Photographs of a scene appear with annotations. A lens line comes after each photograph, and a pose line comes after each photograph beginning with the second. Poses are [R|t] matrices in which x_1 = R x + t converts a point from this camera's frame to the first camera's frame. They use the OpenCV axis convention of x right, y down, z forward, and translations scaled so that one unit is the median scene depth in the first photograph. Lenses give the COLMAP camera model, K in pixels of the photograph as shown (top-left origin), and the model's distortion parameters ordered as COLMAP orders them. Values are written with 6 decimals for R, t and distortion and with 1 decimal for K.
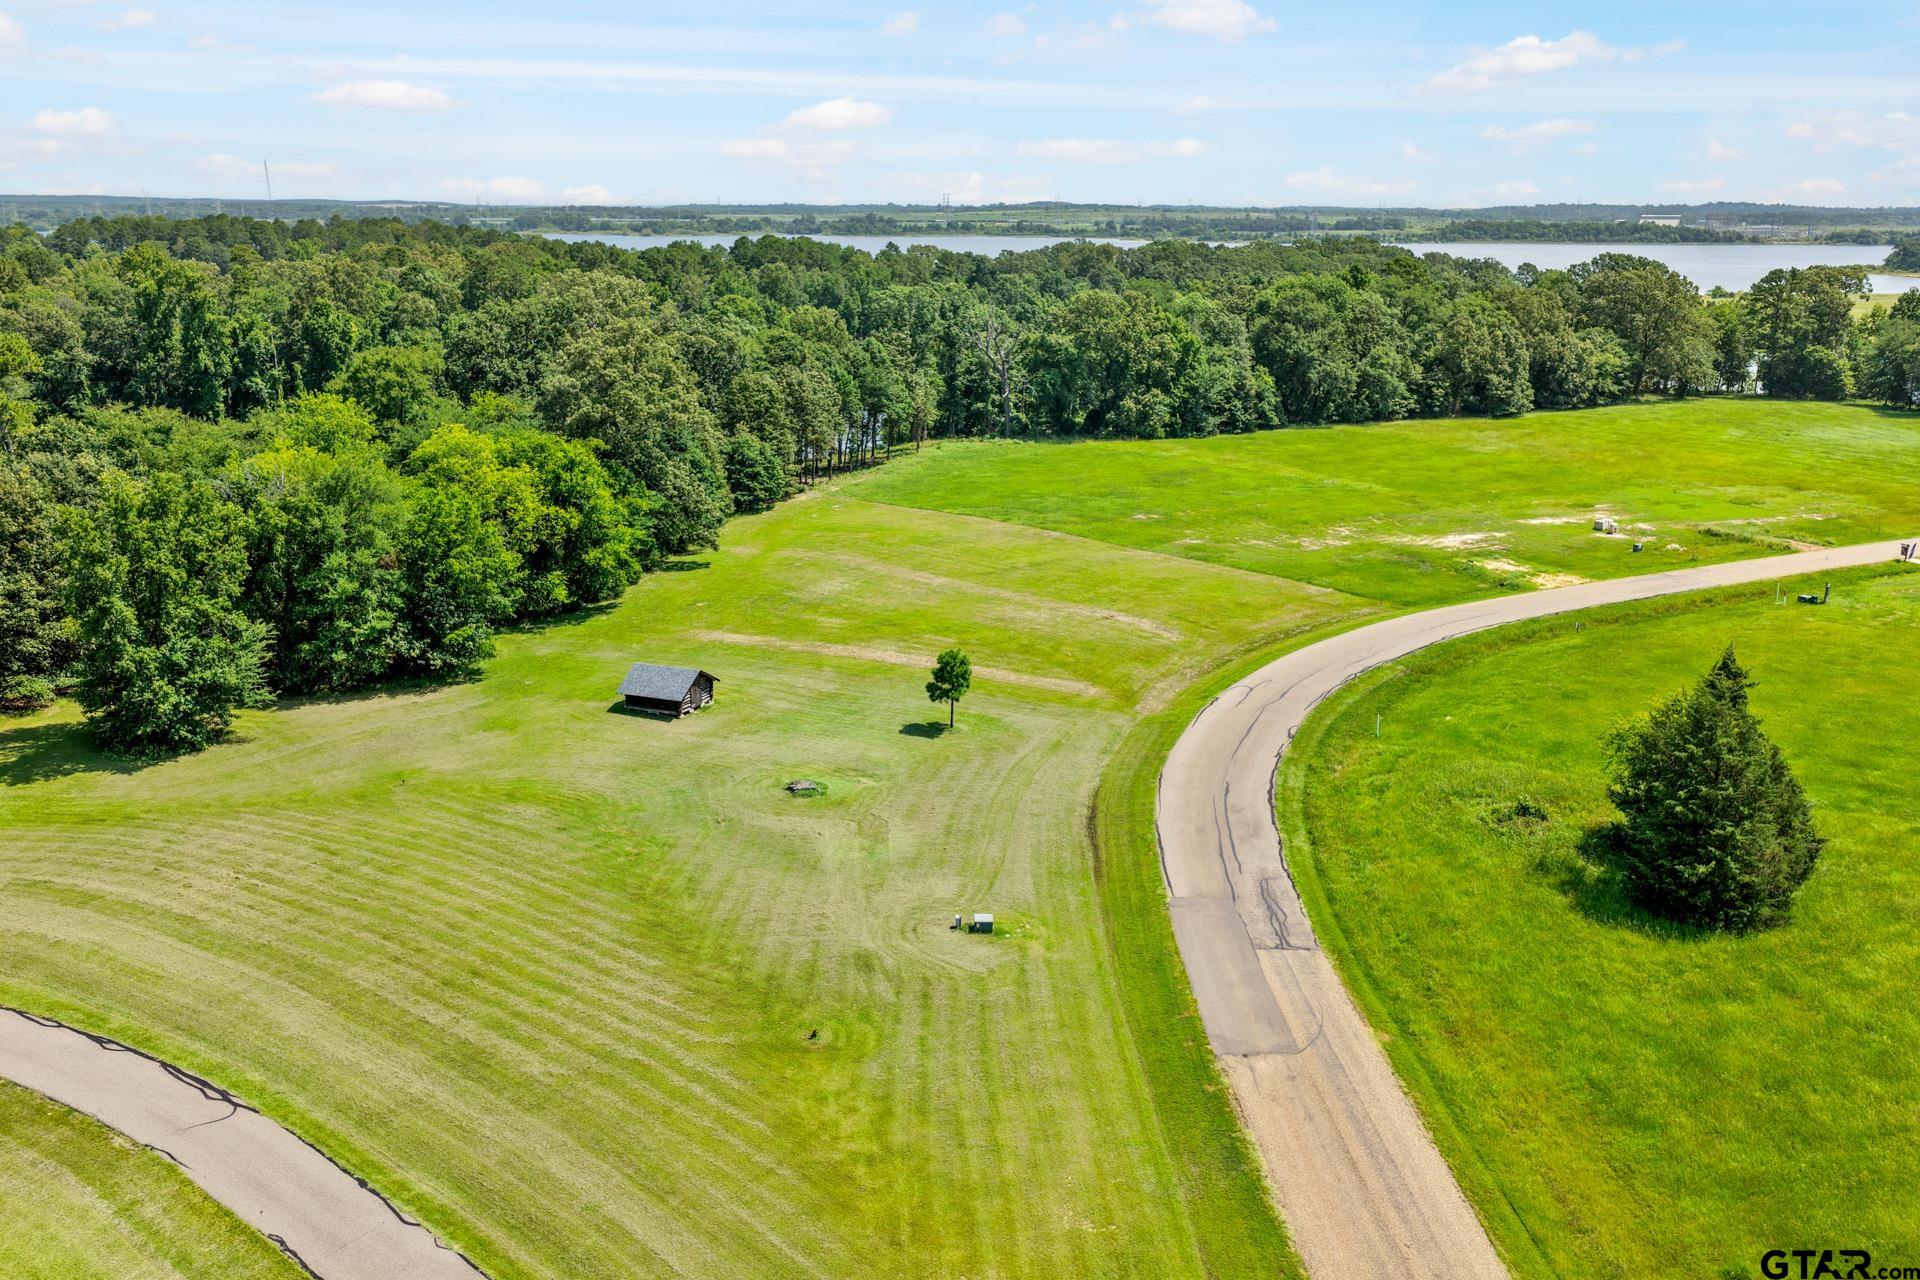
lens RADIAL K [[1610.1, 0, 954.9], [0, 1610.1, 653.3], [0, 0, 1]] dist [-0.017559, 0.040686]
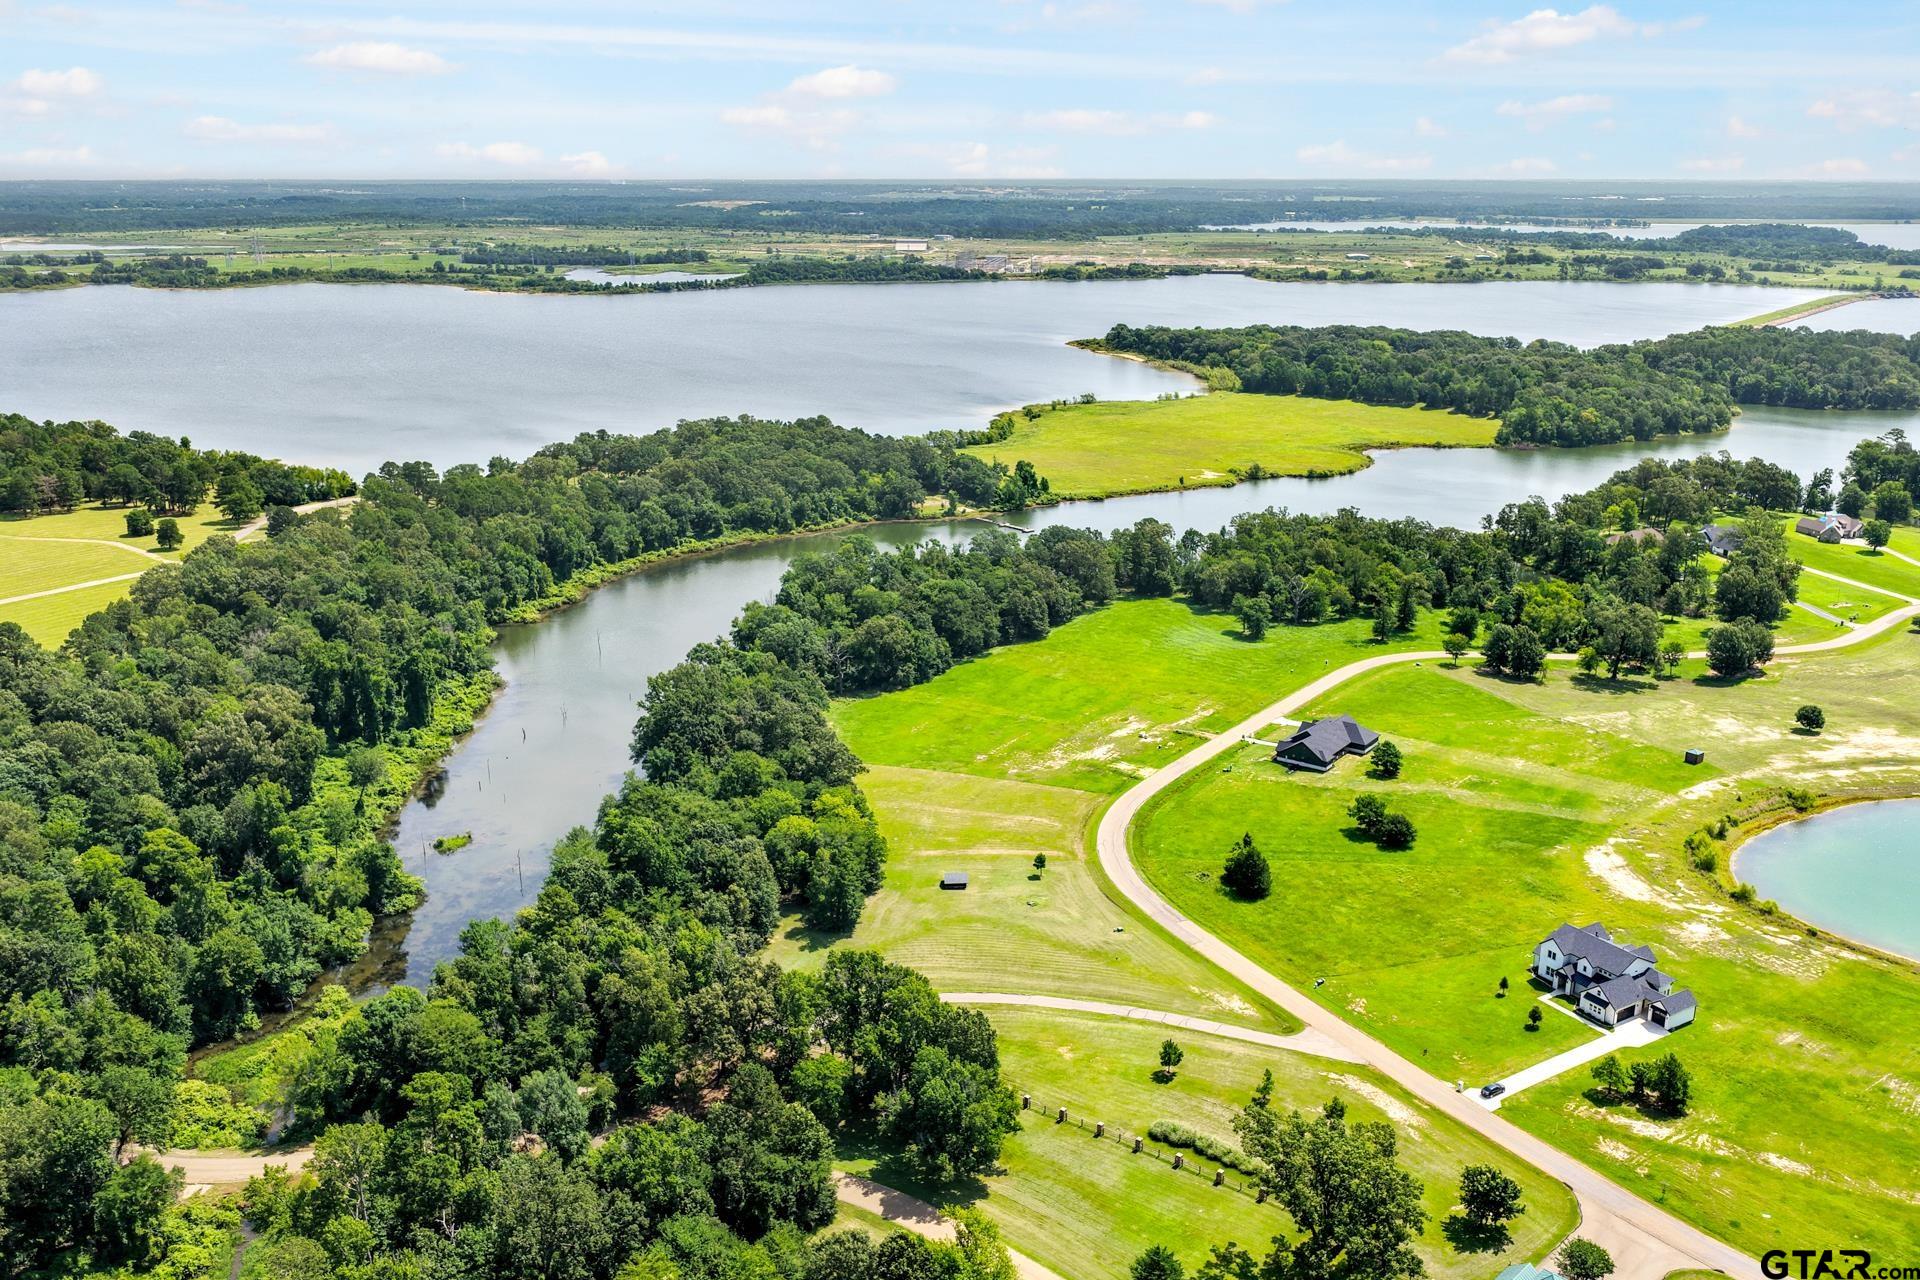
lens RADIAL K [[1610.1, 0, 954.9], [0, 1610.1, 653.3], [0, 0, 1]] dist [-0.017559, 0.040686]
pose [[0.898956, -0.129504, 0.418458, -1.255431], [0.118689, 0.991574, 0.051897, -0.507683], [-0.421653, 0.003013, 0.906752, -1.646642]]
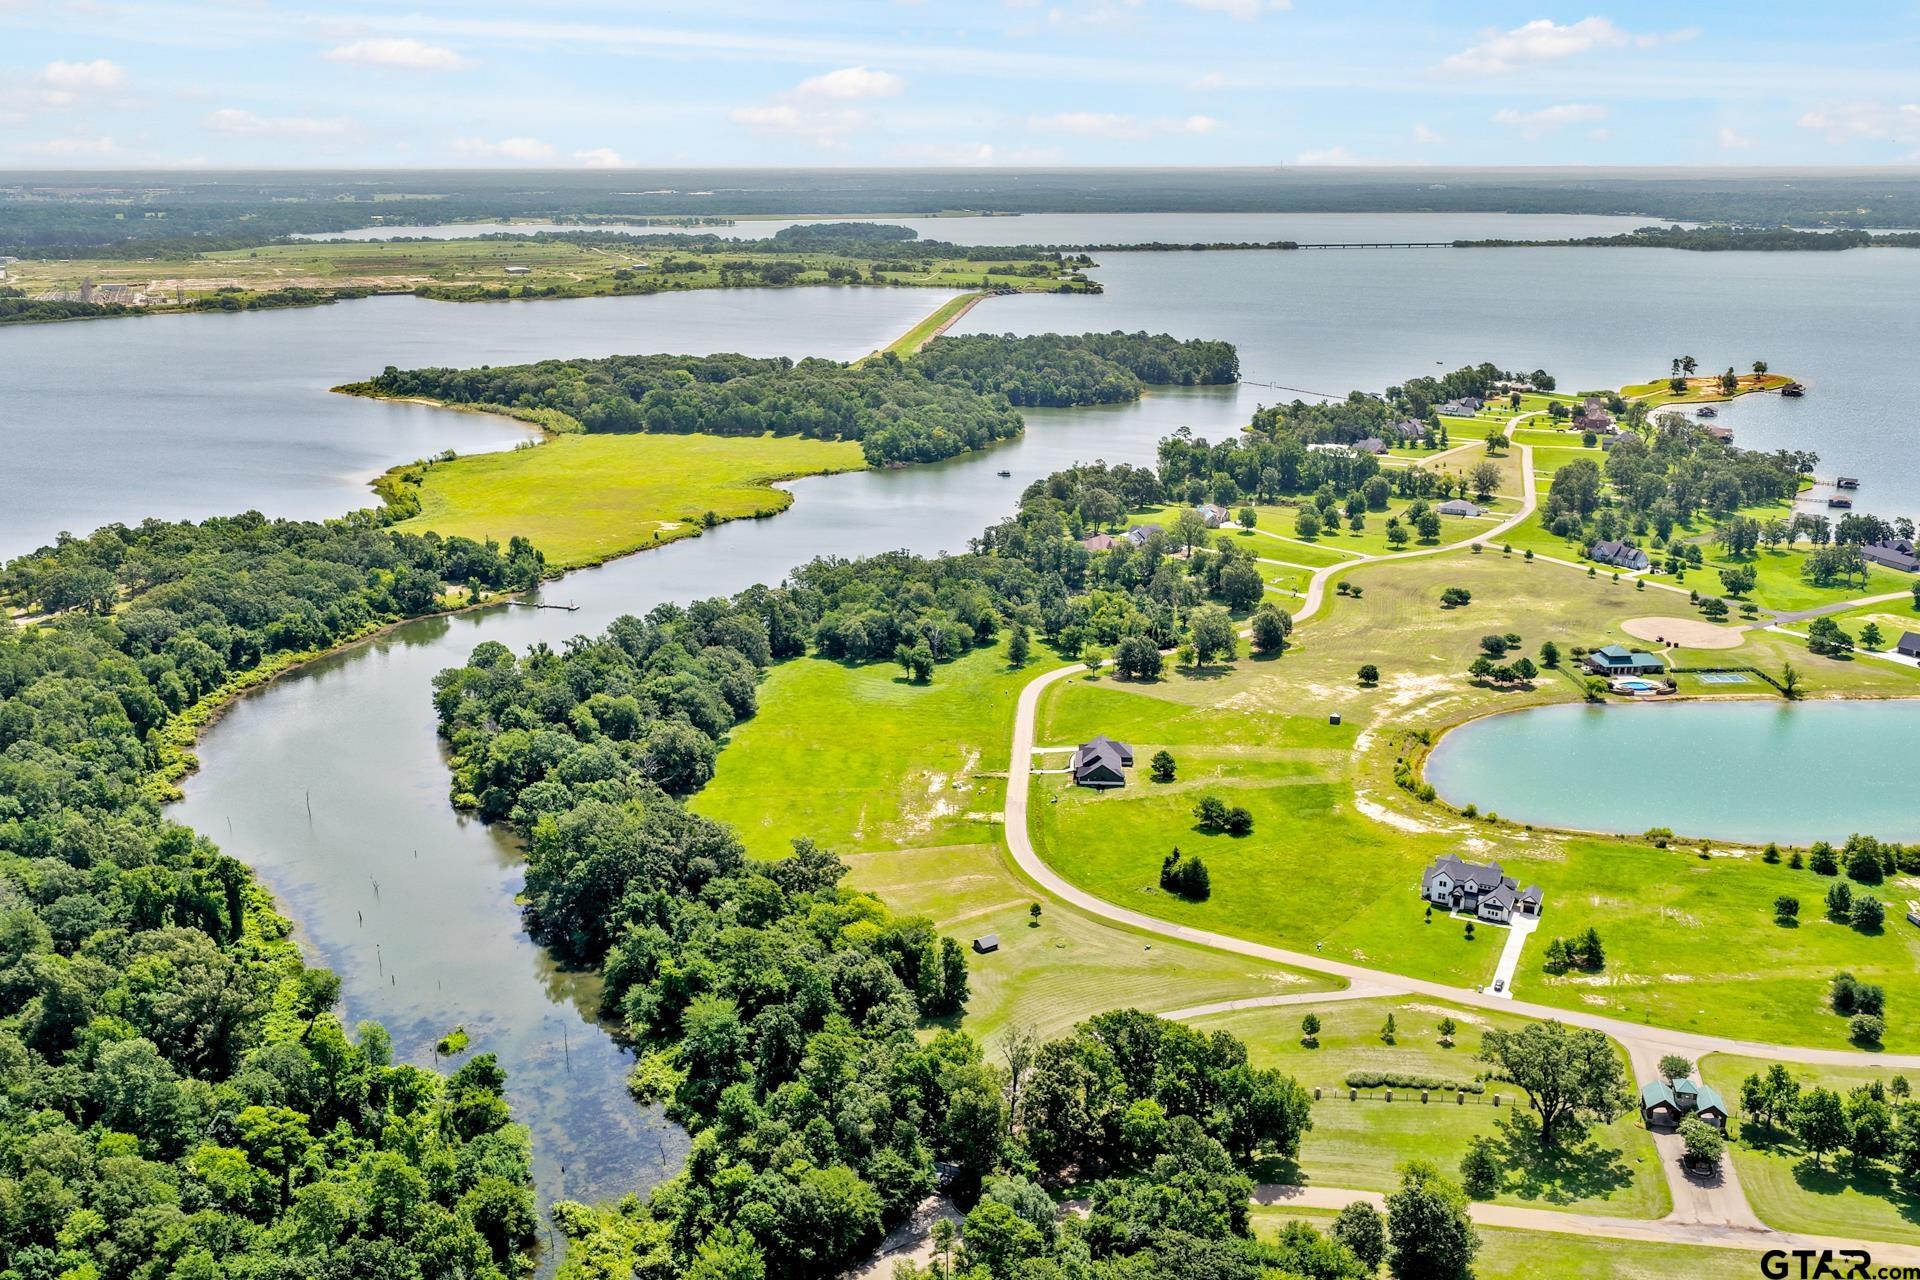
lens RADIAL K [[1650.0, 0, 960.0], [0, 1650.0, 640.0], [0, 0, 1]] dist [-0.018698, 0.050232]
pose [[0.520005, -0.244159, 0.818524, -2.661307], [0.227937, 0.963191, 0.142505, -1.017361], [-0.823188, 0.112469, 0.556517, -0.960165]]
